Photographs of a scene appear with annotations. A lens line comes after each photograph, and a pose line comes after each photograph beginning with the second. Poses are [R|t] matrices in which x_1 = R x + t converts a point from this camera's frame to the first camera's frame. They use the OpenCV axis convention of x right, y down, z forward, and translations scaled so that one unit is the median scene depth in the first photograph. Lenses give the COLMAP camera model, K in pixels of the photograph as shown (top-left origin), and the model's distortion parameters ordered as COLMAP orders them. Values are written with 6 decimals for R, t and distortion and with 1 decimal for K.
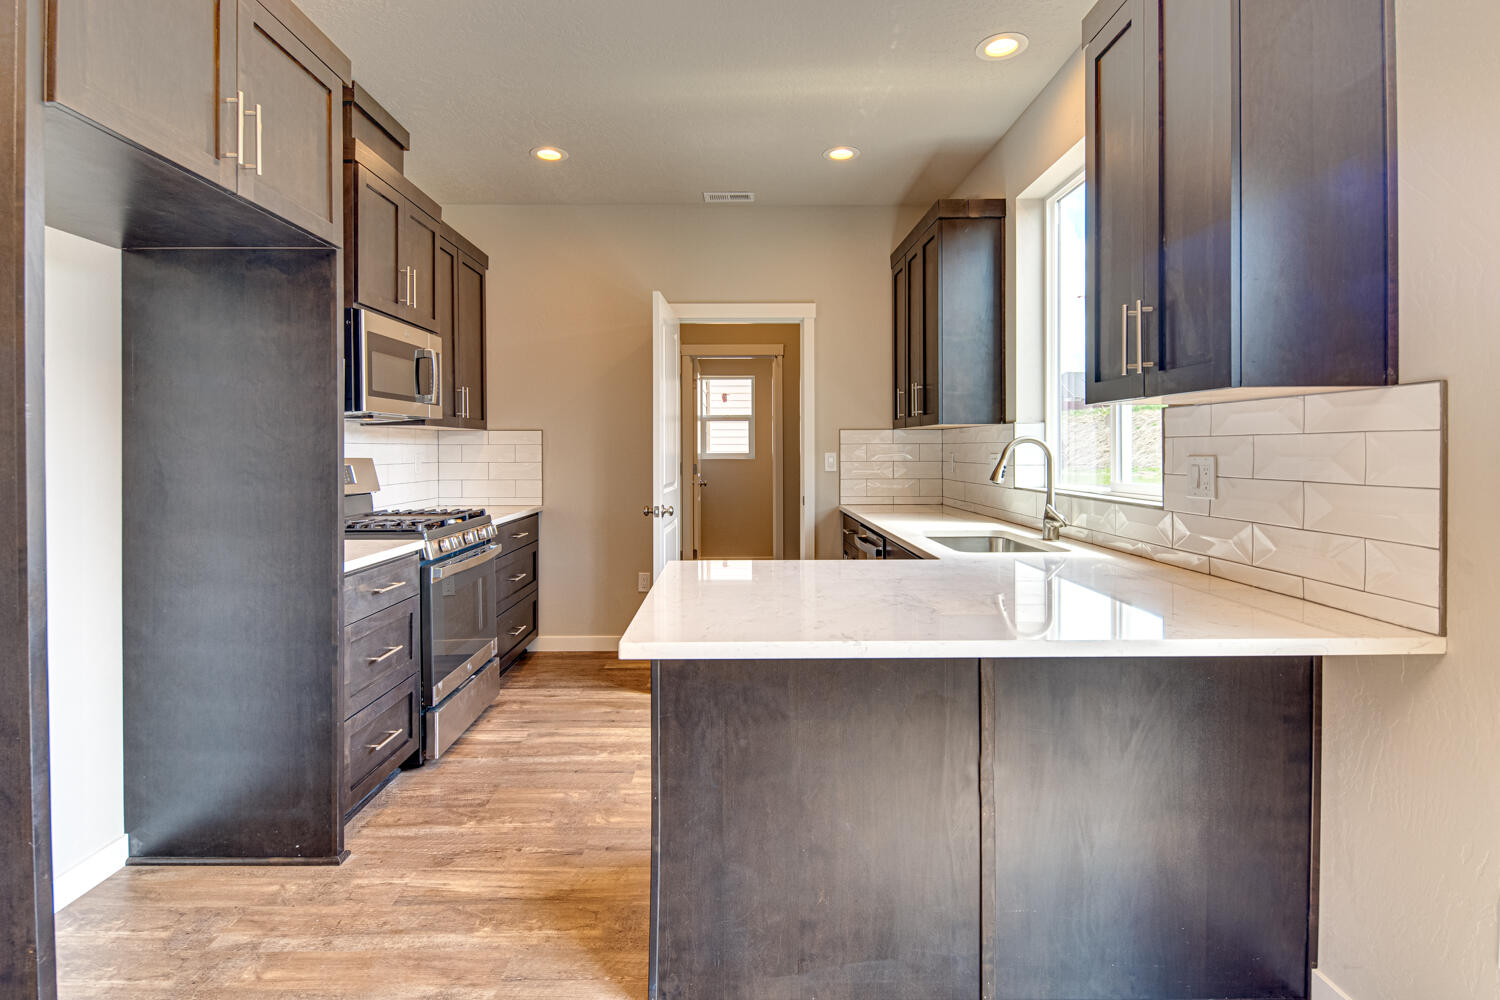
lens RADIAL K [[742.4, 0, 750.3], [0, 742.4, 454.2], [0, 0, 1]] dist [0.018951, -0.016064]
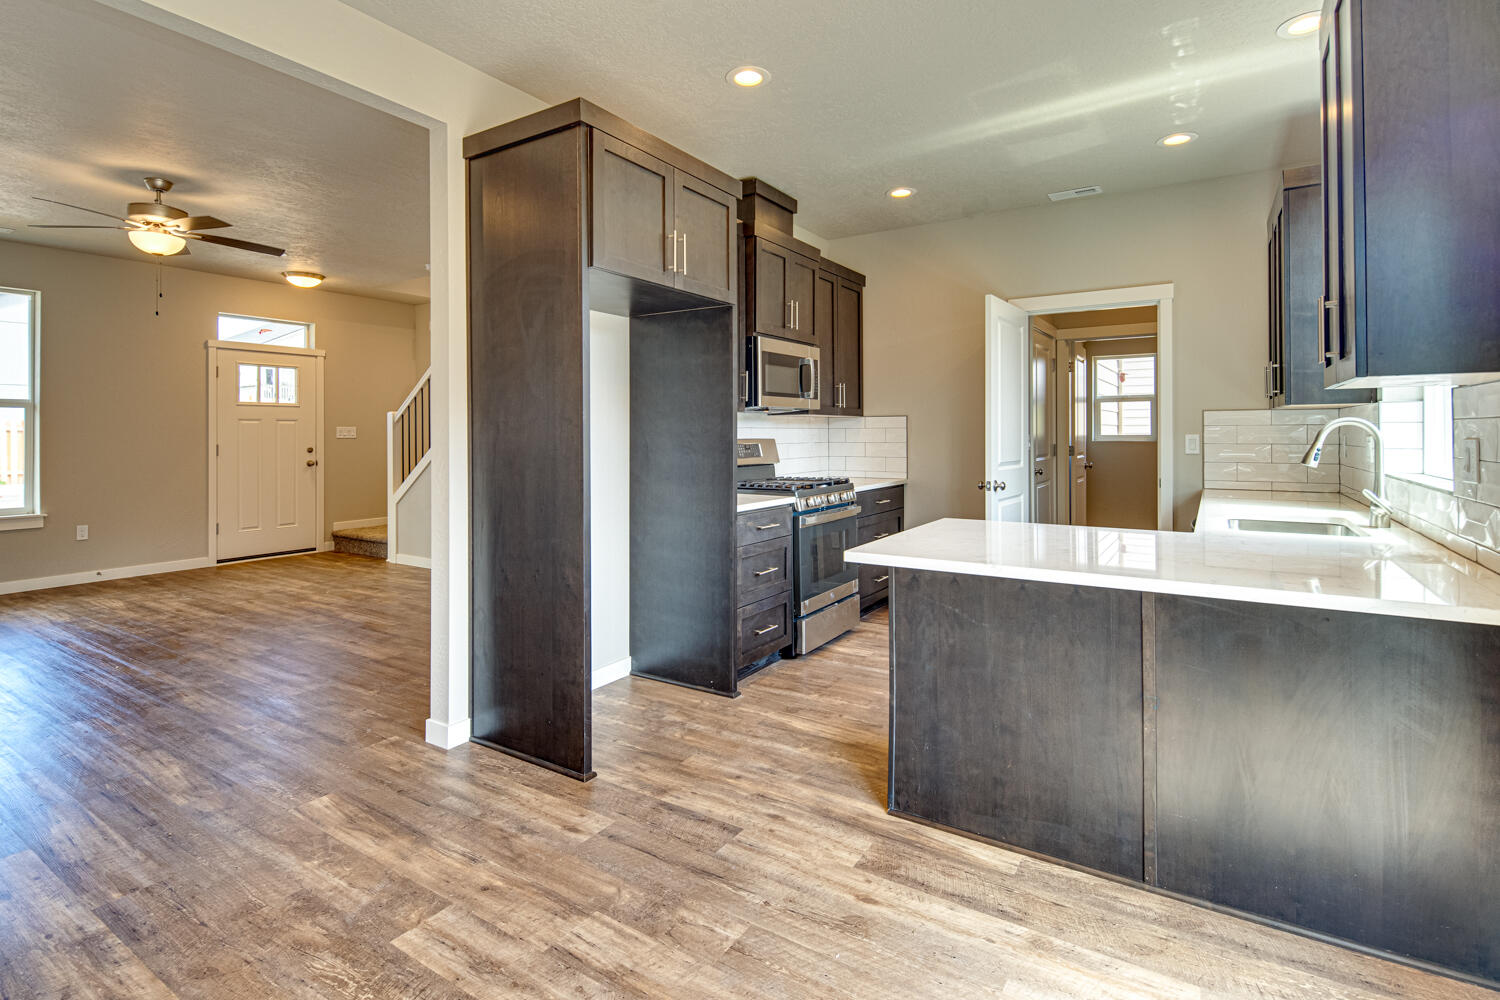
lens RADIAL K [[737.6, 0, 742.5], [0, 737.6, 433.0], [0, 0, 1]] dist [0.018627, -0.016289]
pose [[0.836537, -0.001225, -0.547909, 0.279513], [-0.000944, 0.999993, -0.003676, -0.000499], [0.547910, 0.003592, 0.836530, -0.255139]]
